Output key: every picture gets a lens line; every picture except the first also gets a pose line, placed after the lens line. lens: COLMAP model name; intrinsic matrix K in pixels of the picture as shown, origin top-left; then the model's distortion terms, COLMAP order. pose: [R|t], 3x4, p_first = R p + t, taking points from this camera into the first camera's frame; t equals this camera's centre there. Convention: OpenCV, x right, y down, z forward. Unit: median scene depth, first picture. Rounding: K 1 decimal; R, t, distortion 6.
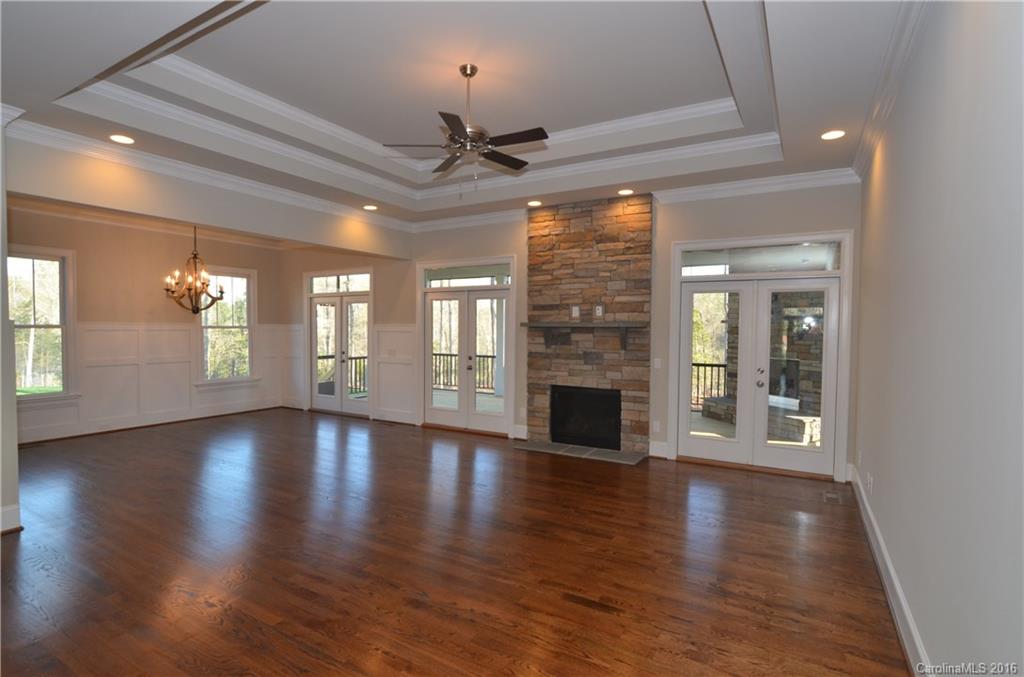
lens RADIAL K [[505.7, 0, 500.8], [0, 505.7, 341.2], [0, 0, 1]] dist [-0.015666, 0.005925]
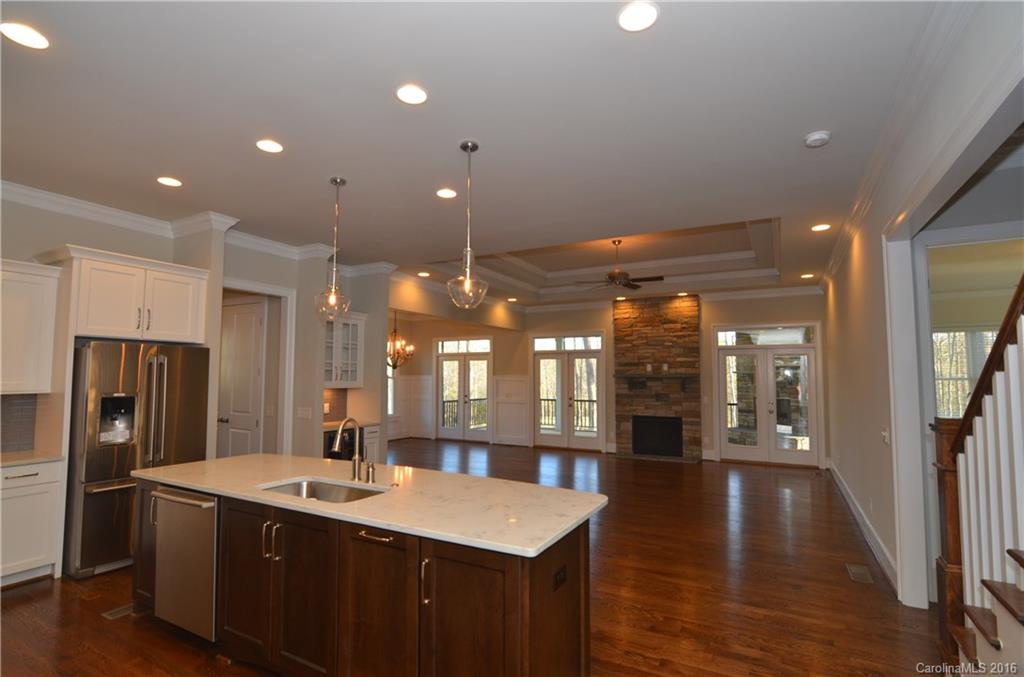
lens RADIAL K [[495.0, 0, 498.0], [0, 495.0, 340.9], [0, 0, 1]] dist [-0.028315, 0.012634]
pose [[0.999723, -0.001126, 0.023522, -0.333654], [0.003471, 0.994994, -0.099875, 0.010153], [-0.023292, 0.099929, 0.994722, -0.480495]]
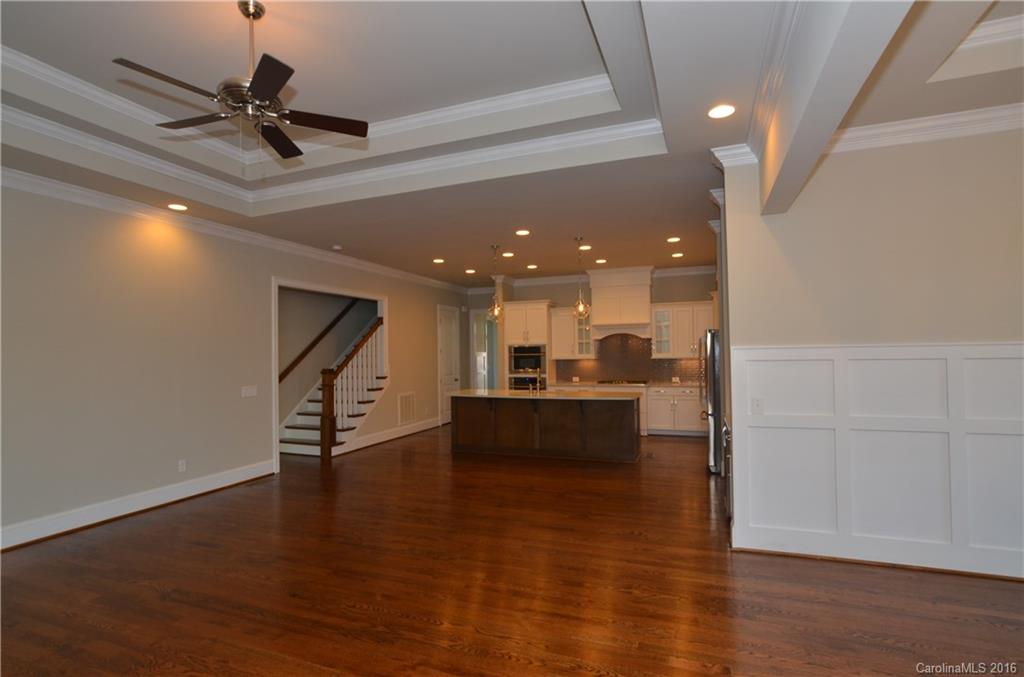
lens RADIAL K [[505.7, 0, 519.2], [0, 505.7, 343.9], [0, 0, 1]] dist [-0.015666, 0.005925]
pose [[0.978451, -0.021768, 0.205326, 0.147924], [0.032010, 0.998397, -0.046688, -0.009454], [-0.203981, 0.052254, 0.977579, 0.256475]]
